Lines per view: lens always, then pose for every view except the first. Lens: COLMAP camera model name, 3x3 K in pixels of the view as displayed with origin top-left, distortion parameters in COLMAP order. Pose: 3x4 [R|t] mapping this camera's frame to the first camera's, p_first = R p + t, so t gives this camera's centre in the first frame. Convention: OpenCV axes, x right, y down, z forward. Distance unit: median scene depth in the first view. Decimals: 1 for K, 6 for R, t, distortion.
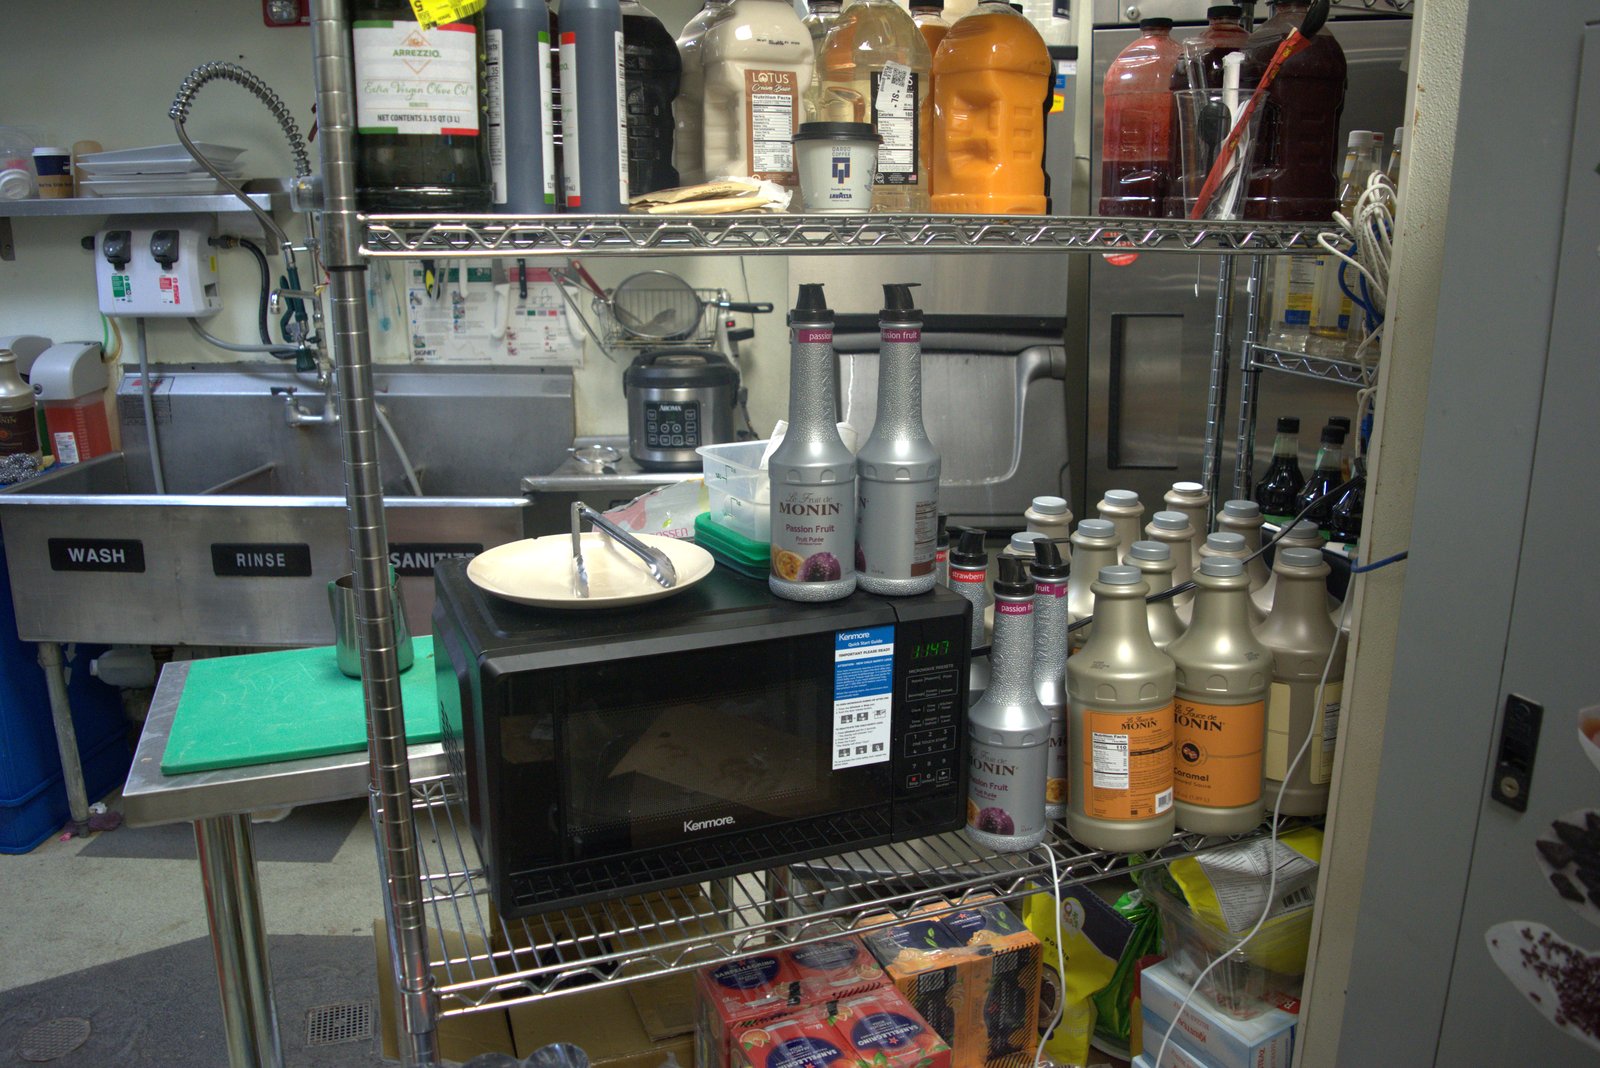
lens RADIAL K [[1257.7, 0, 801.7], [0, 1257.7, 517.5], [0, 0, 1]] dist [-0.097822, 0.025479]
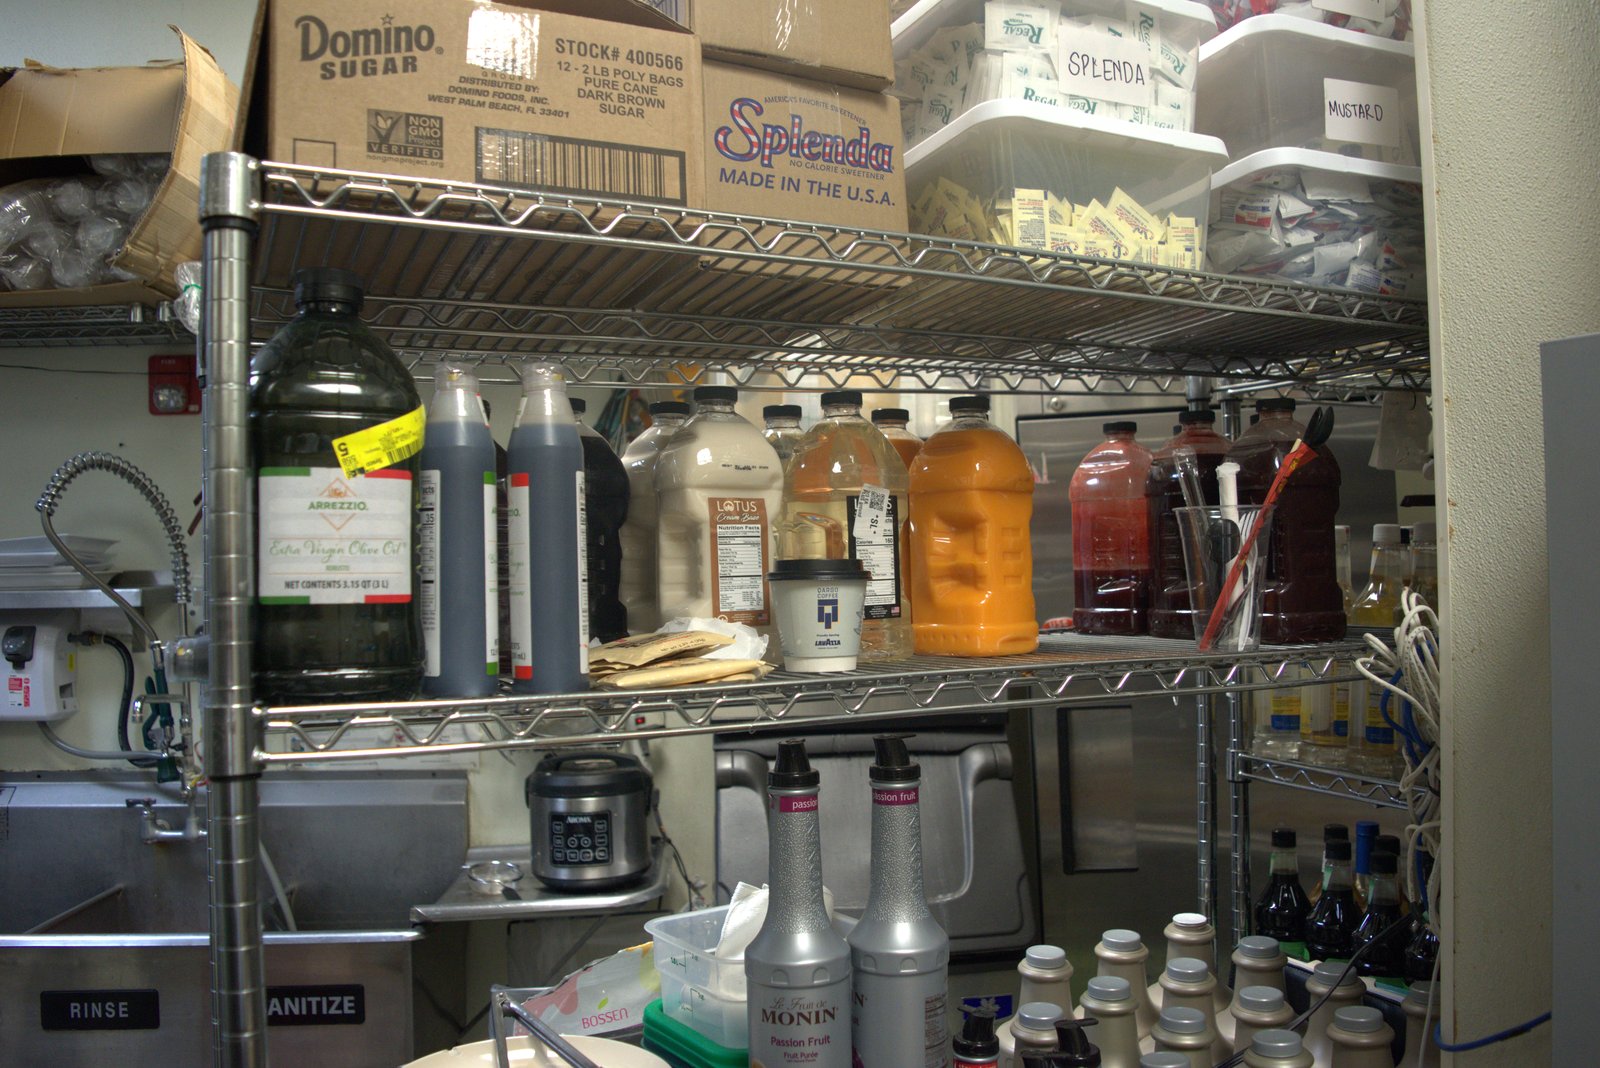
lens RADIAL K [[1257.7, 0, 801.7], [0, 1257.7, 517.5], [0, 0, 1]] dist [-0.097822, 0.025479]
pose [[0.995092, -0.016187, 0.097623, -0.050606], [0.042587, 0.960551, -0.274825, -0.075126], [-0.089323, 0.277634, 0.956525, 0.109893]]
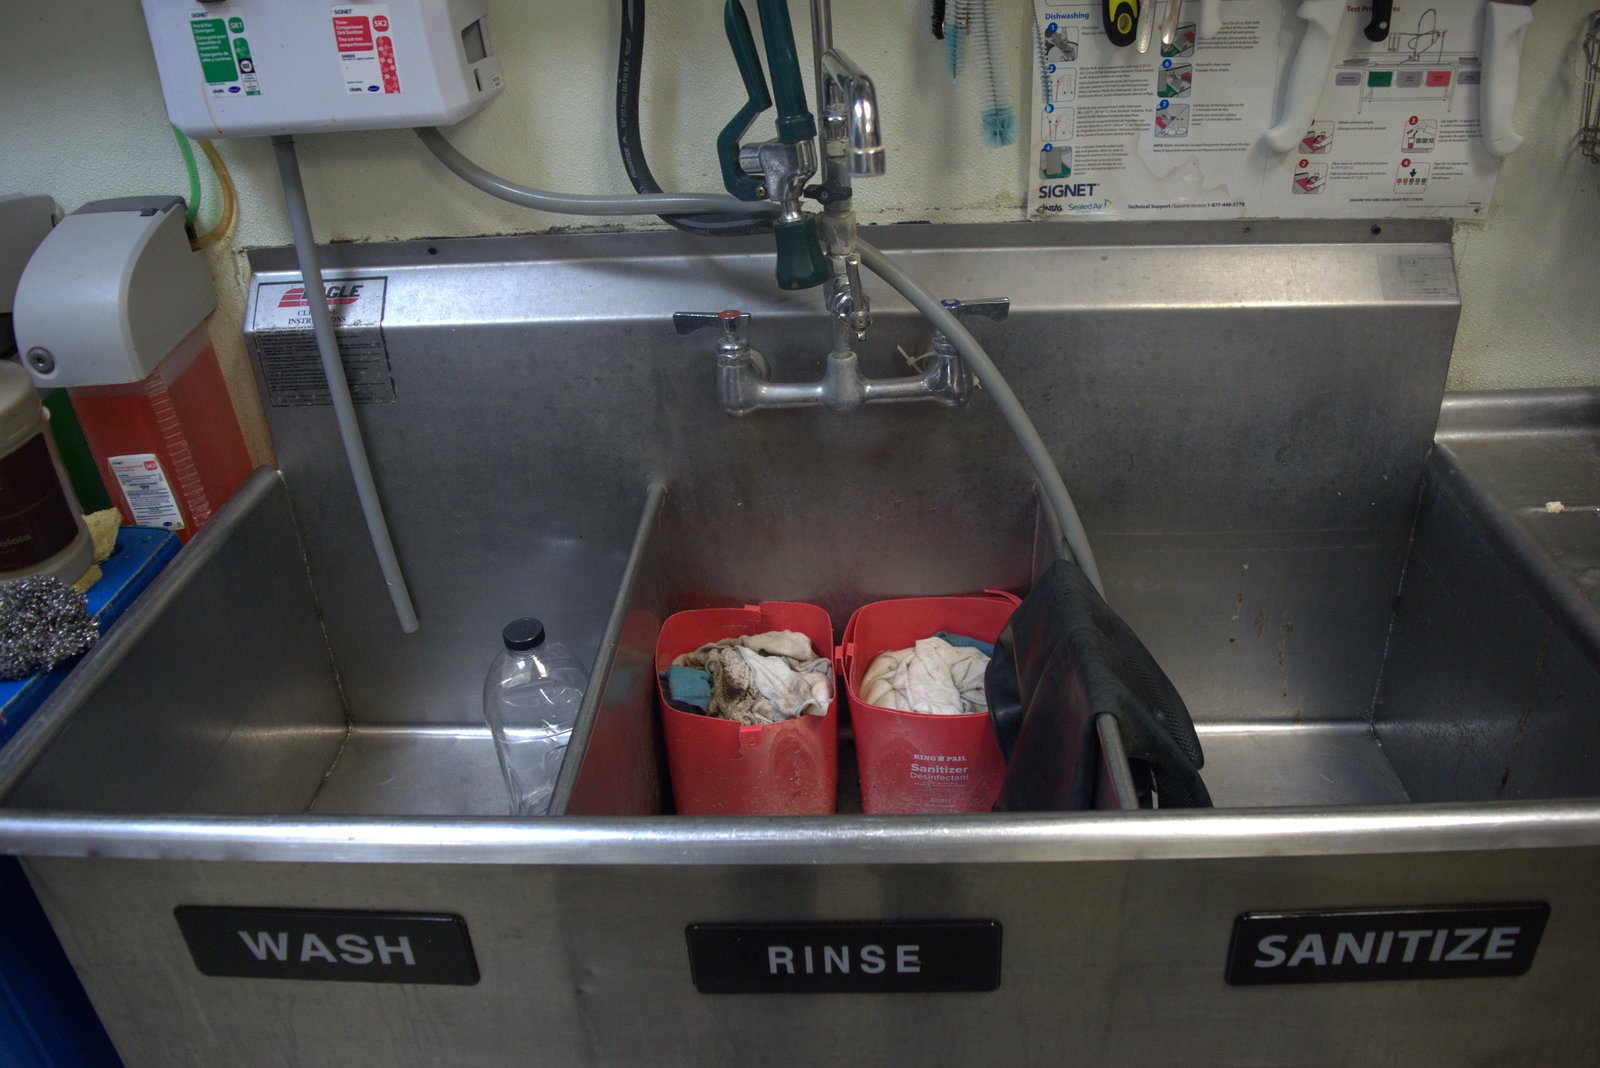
lens RADIAL K [[1257.7, 0, 801.7], [0, 1257.7, 517.5], [0, 0, 1]] dist [-0.097822, 0.025479]
pose [[0.998591, -0.031978, -0.042338, -0.744774], [0.042487, 0.959903, 0.277094, -0.292619], [0.031779, -0.278503, 0.959910, 1.236768]]
